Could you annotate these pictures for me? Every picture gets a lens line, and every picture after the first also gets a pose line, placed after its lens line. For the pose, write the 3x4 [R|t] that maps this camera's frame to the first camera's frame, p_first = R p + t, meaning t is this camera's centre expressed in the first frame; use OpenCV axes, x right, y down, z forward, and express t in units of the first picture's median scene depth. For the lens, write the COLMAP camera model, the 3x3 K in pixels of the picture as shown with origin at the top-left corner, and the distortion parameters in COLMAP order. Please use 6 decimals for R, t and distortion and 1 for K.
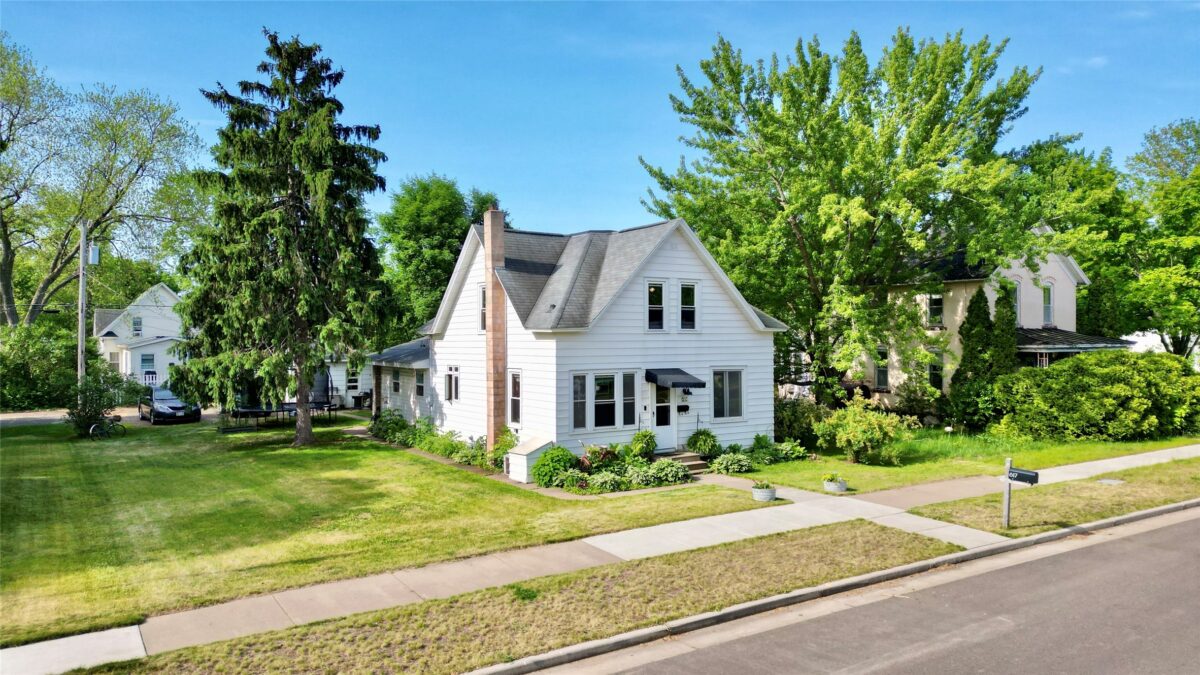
lens RADIAL K [[836.6, 0, 594.6], [0, 836.6, 330.7], [0, 0, 1]] dist [0.087993, -0.093639]
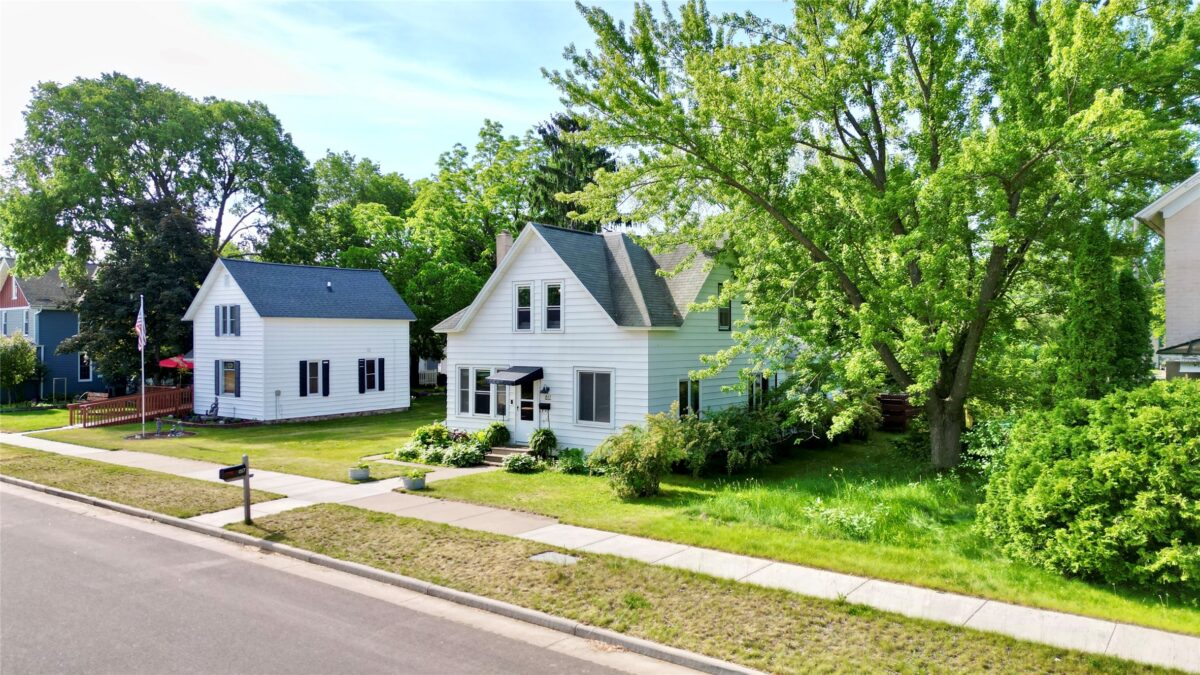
lens RADIAL K [[836.6, 0, 594.6], [0, 836.6, 330.7], [0, 0, 1]] dist [0.087993, -0.093639]
pose [[0.323200, -0.004980, -0.946317, 1.019897], [0.009375, 0.999954, -0.002061, 0.002883], [0.946284, -0.008205, 0.323232, 0.680019]]
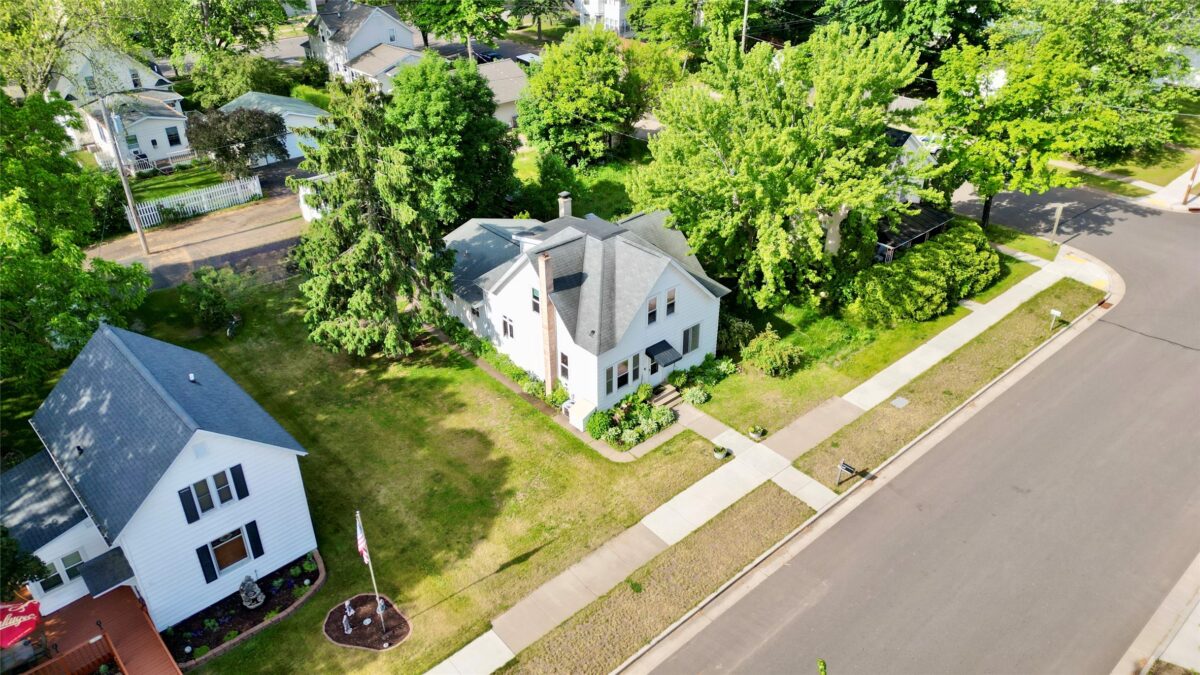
lens RADIAL K [[836.6, 0, 594.6], [0, 836.6, 330.7], [0, 0, 1]] dist [0.087993, -0.093639]
pose [[0.990131, -0.074831, 0.118494, -0.204178], [0.003130, 0.857108, 0.515126, -0.737672], [-0.140109, -0.509672, 0.848884, -0.304949]]
